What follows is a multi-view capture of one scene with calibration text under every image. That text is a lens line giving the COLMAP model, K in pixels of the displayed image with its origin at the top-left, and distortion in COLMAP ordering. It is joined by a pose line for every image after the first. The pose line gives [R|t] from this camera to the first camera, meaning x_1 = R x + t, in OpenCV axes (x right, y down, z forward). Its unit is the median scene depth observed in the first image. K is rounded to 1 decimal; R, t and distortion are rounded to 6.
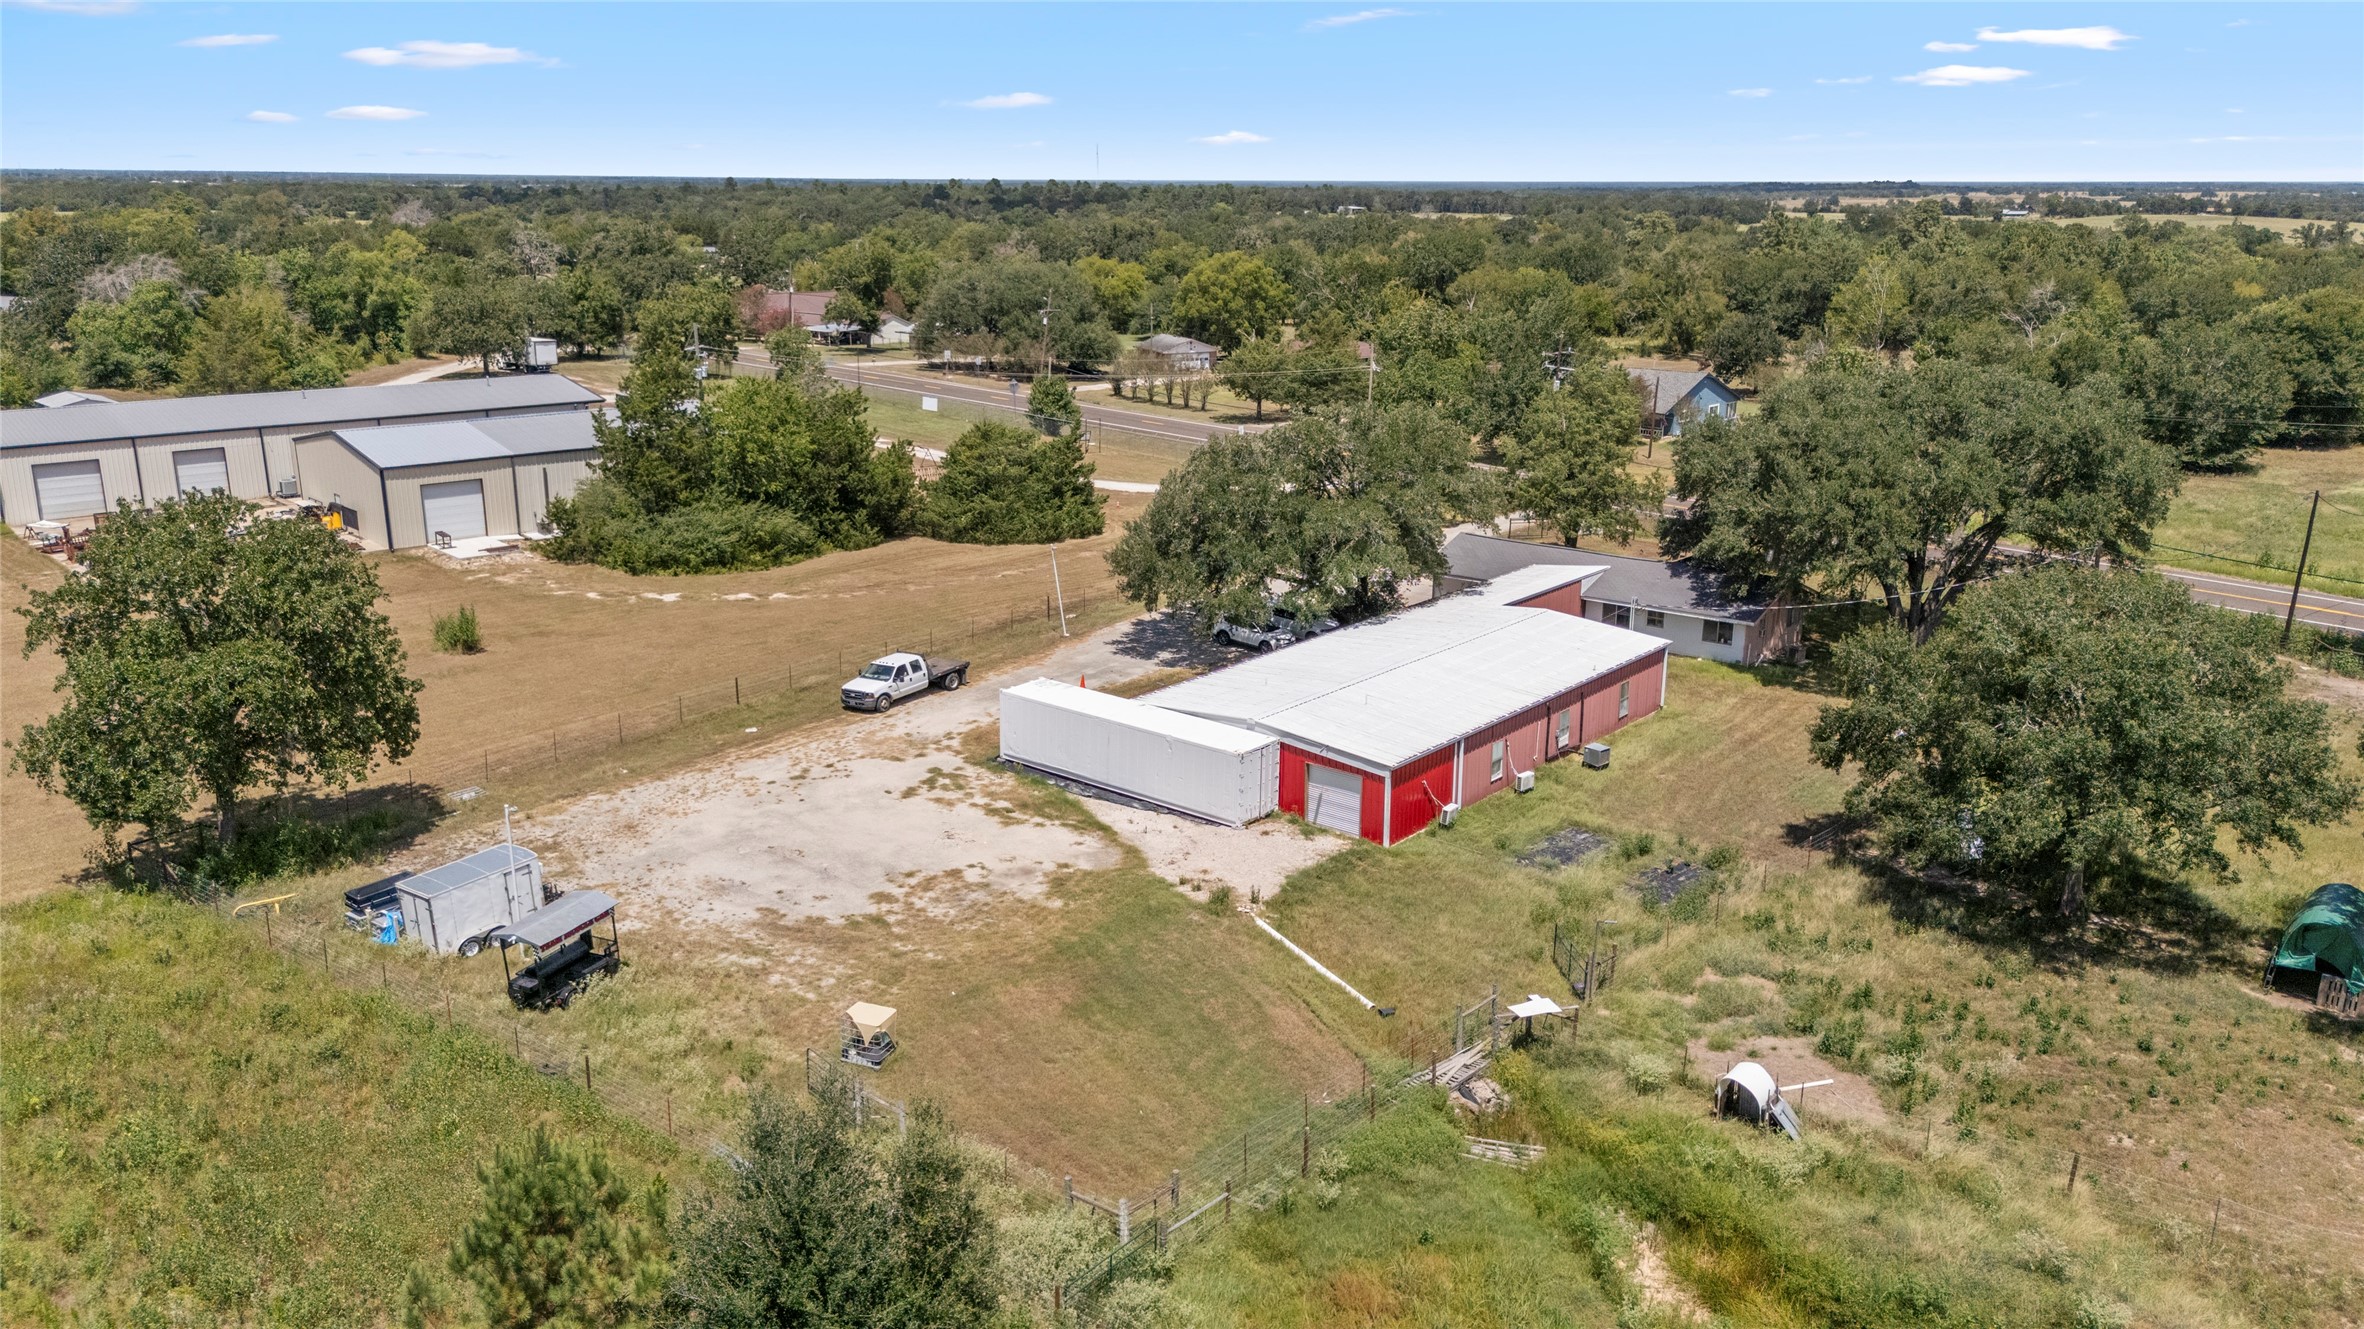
lens RADIAL K [[1721.7, 0, 1182.0], [0, 1721.7, 664.5], [0, 0, 1]] dist [0.079436, -0.102038]
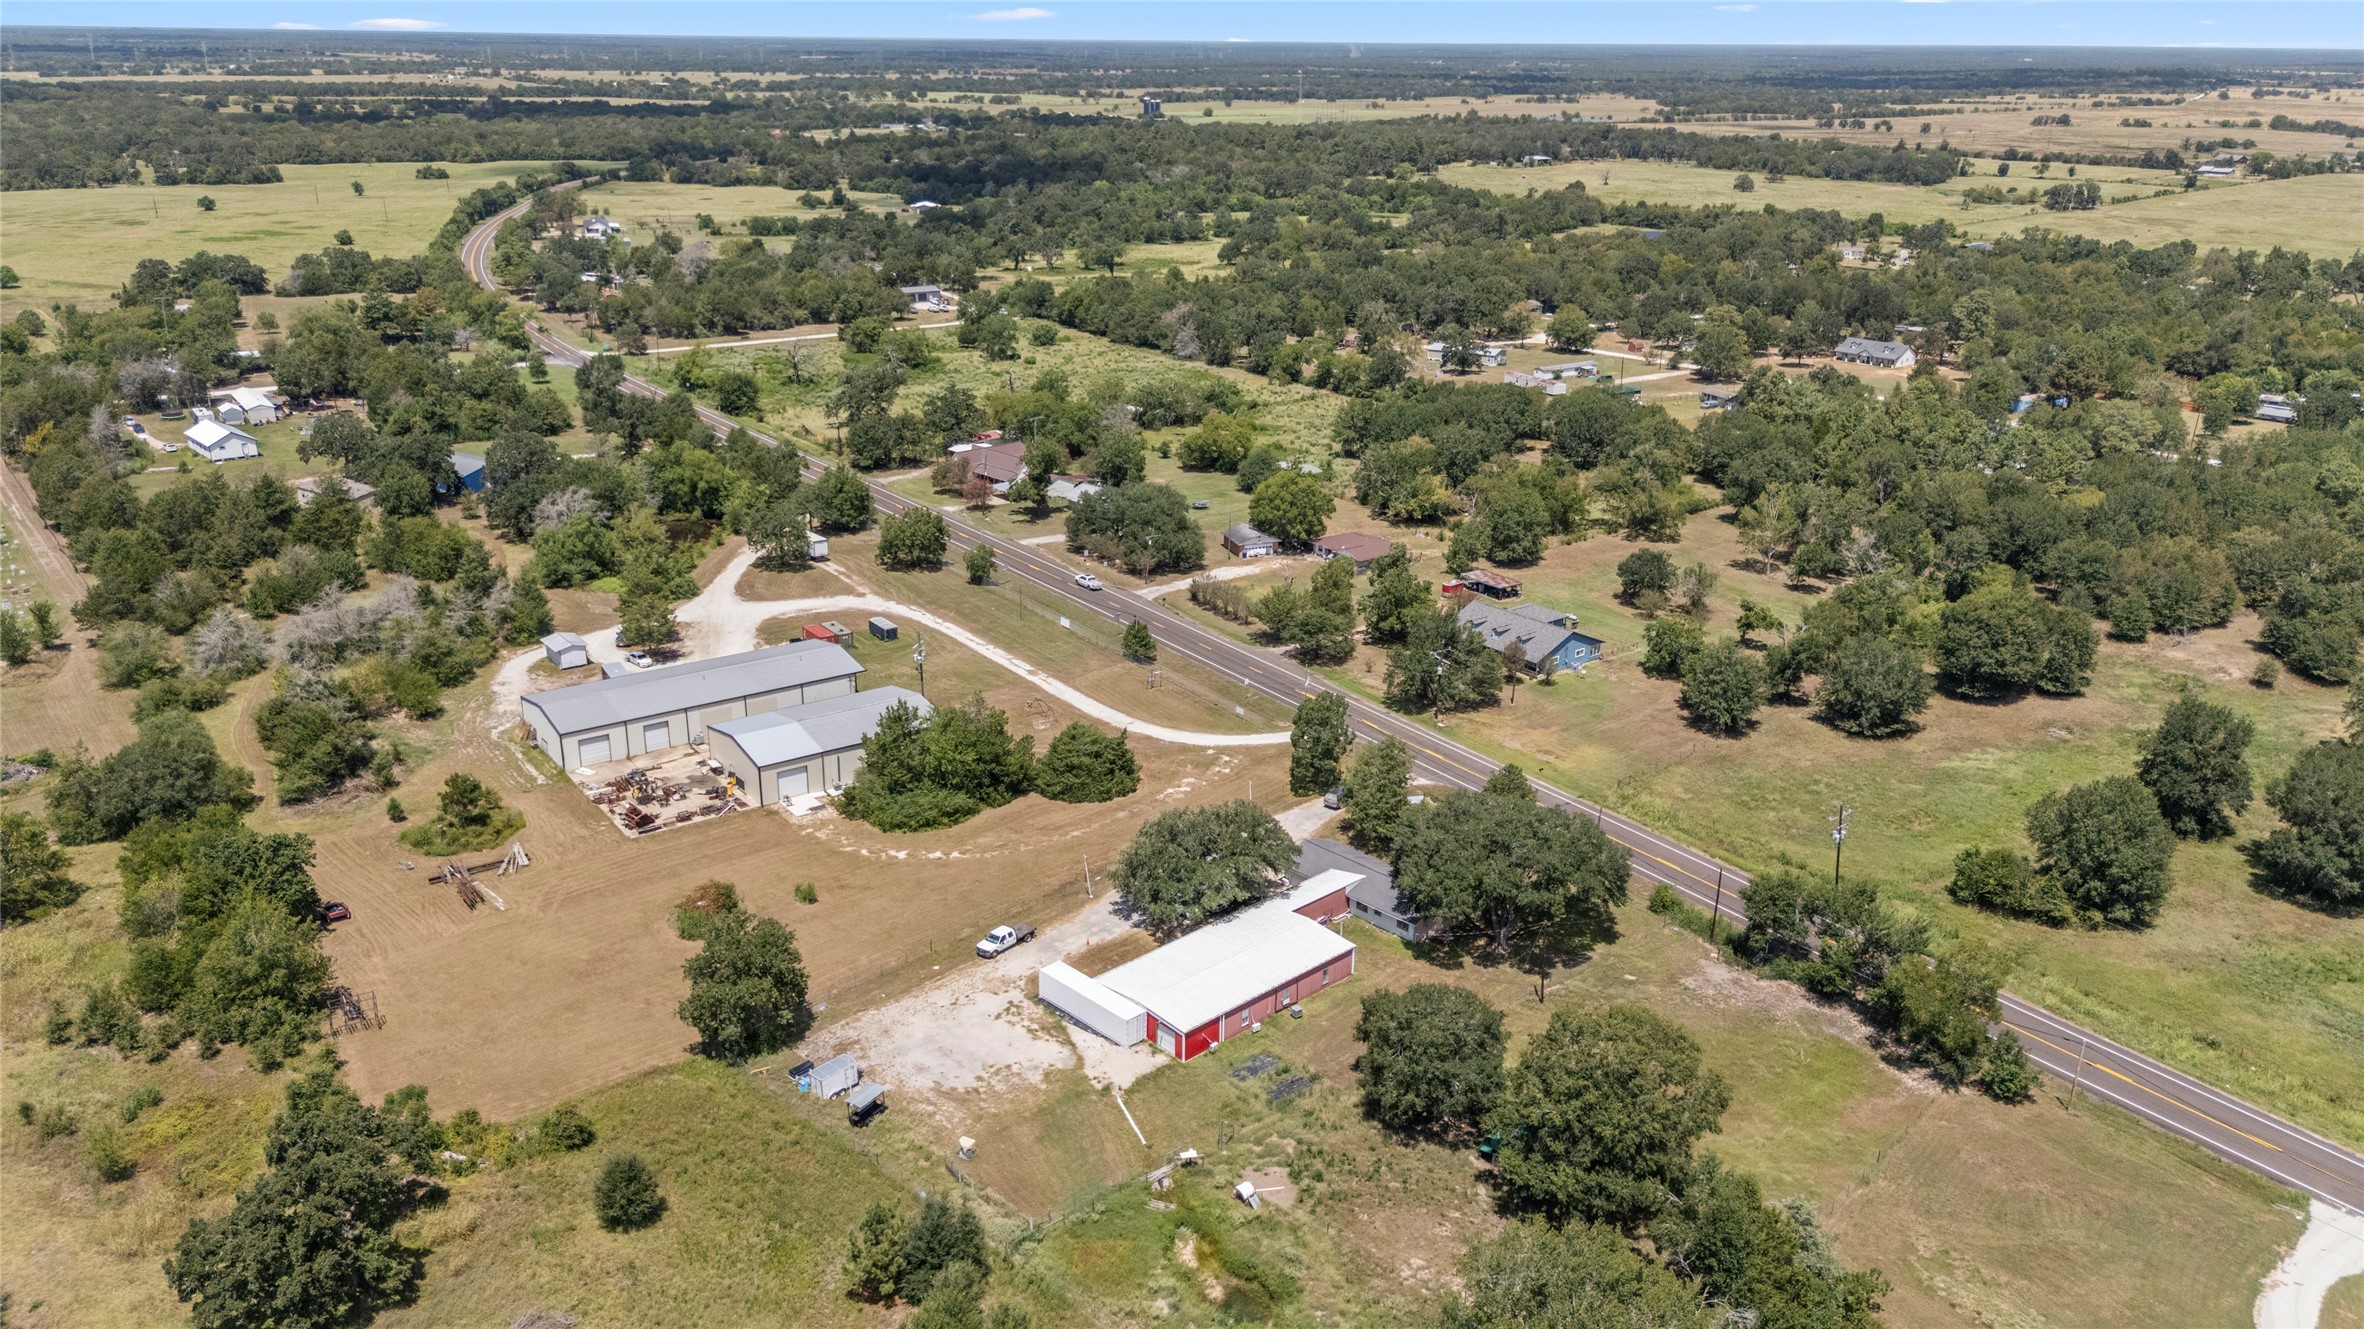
lens RADIAL K [[1721.7, 0, 1182.0], [0, 1721.7, 664.5], [0, 0, 1]] dist [0.079436, -0.102038]
pose [[0.992358, 0.045612, -0.114650, 0.350952], [-0.036823, 0.996302, 0.077636, -0.612859], [0.117767, -0.072821, 0.990368, -1.321837]]
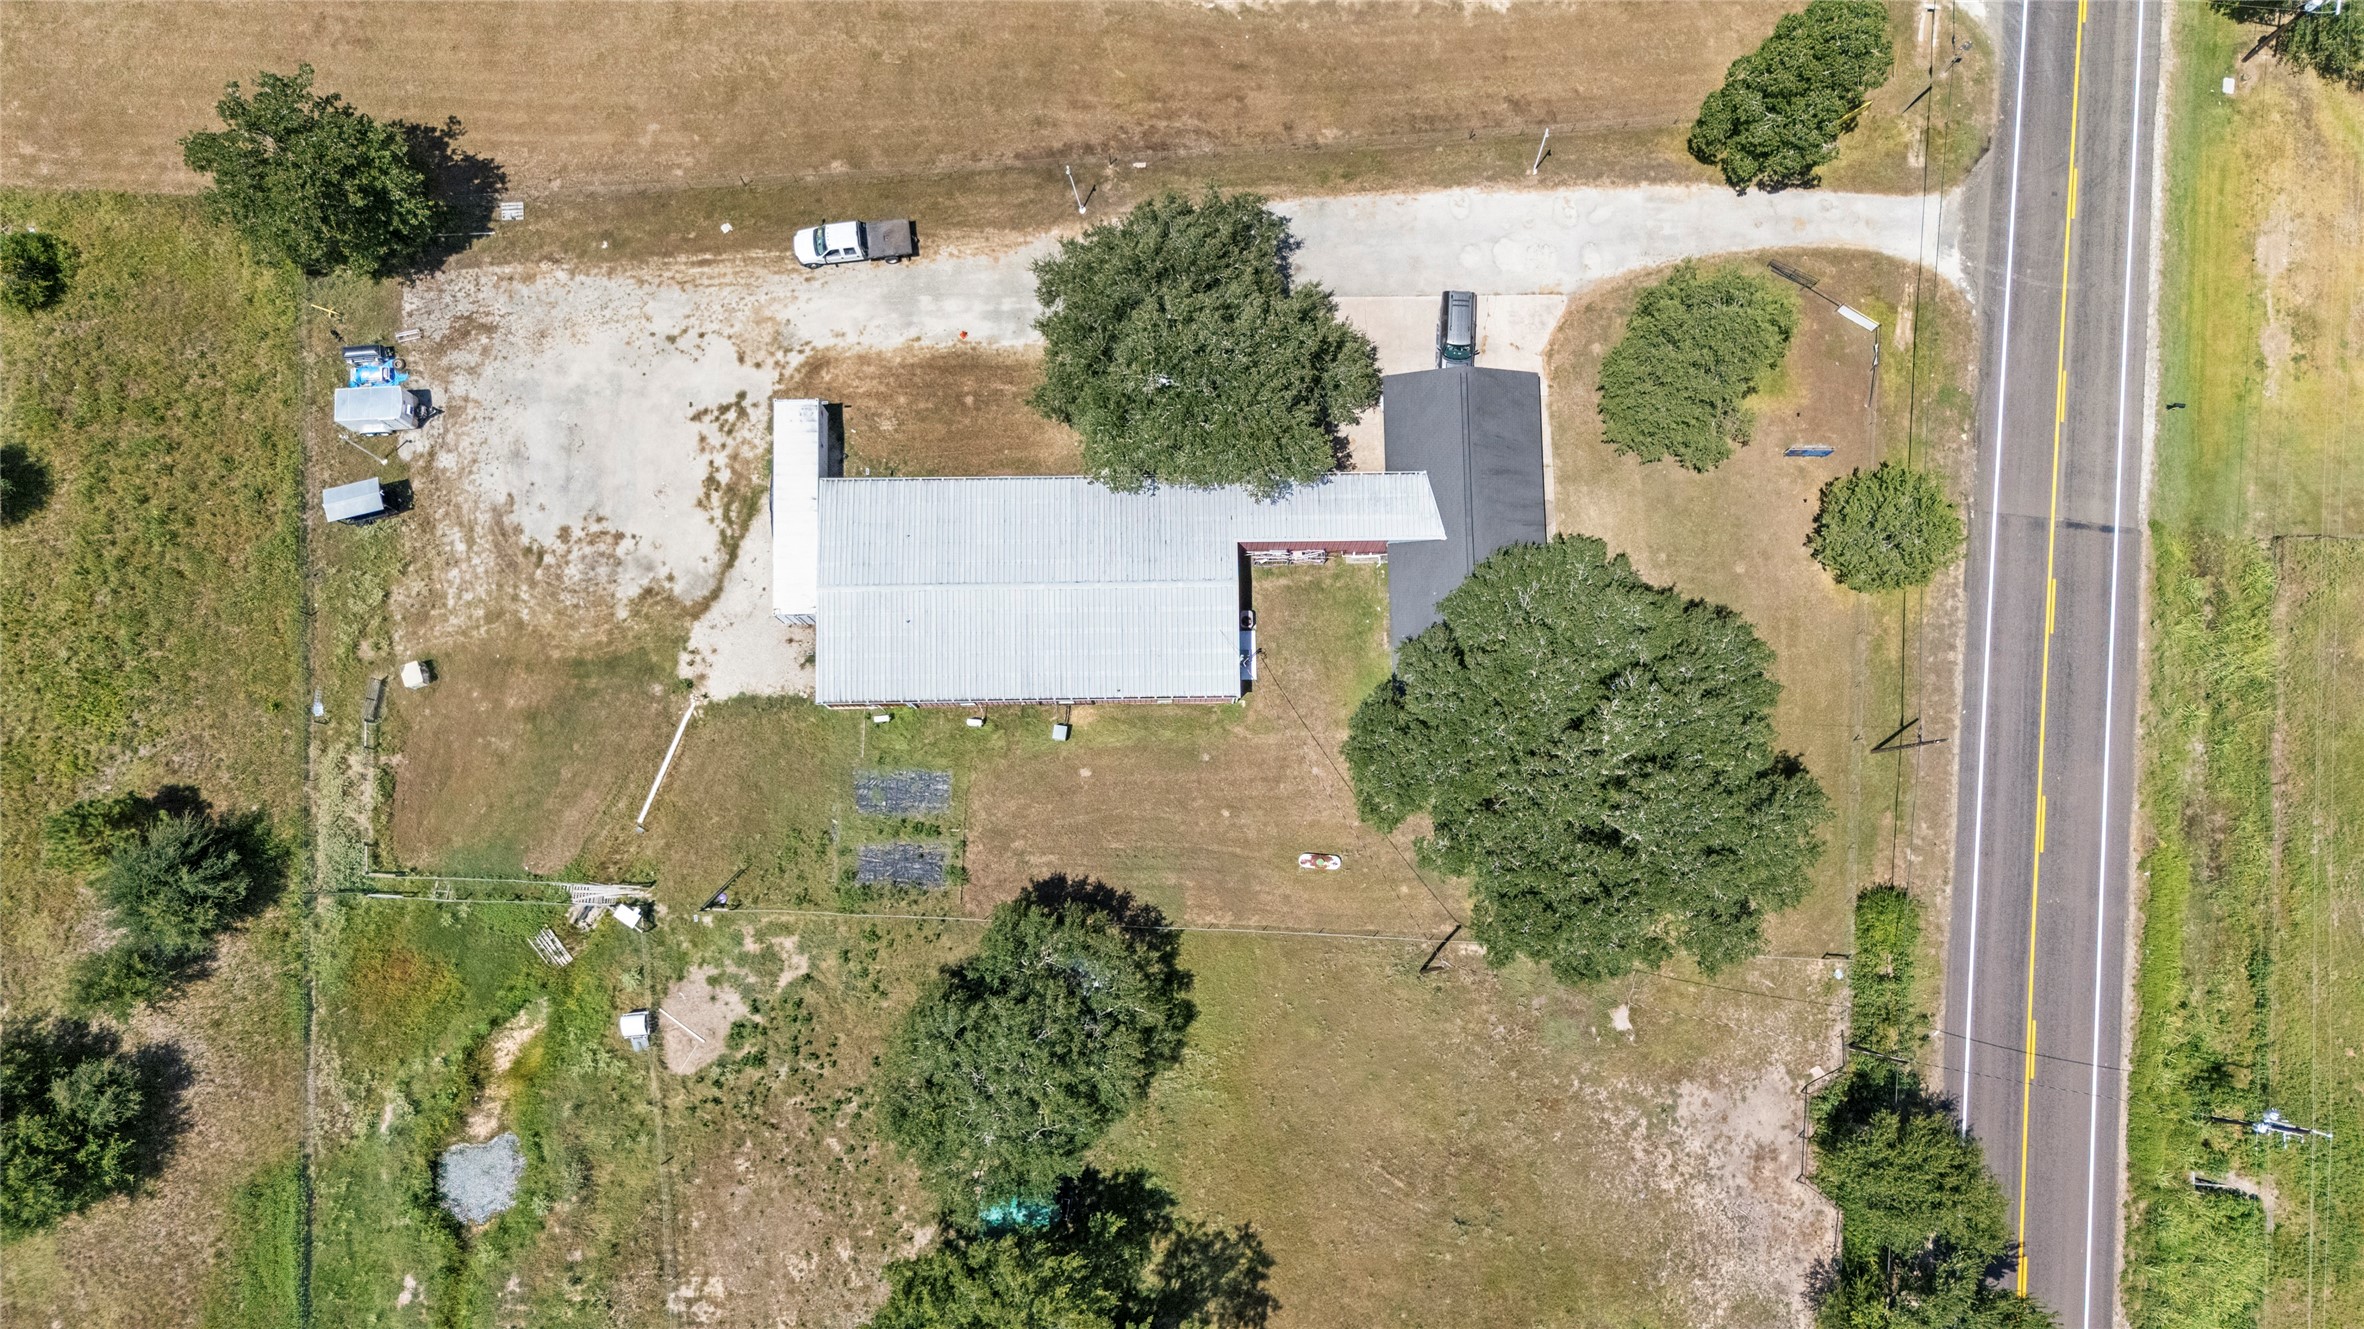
lens RADIAL K [[1721.7, 0, 1182.0], [0, 1721.7, 664.5], [0, 0, 1]] dist [0.079436, -0.102038]
pose [[0.642653, 0.755230, -0.128939, 0.463561], [-0.201926, 0.329303, 0.922380, -1.317781], [0.739069, -0.566734, 0.364128, 0.648197]]
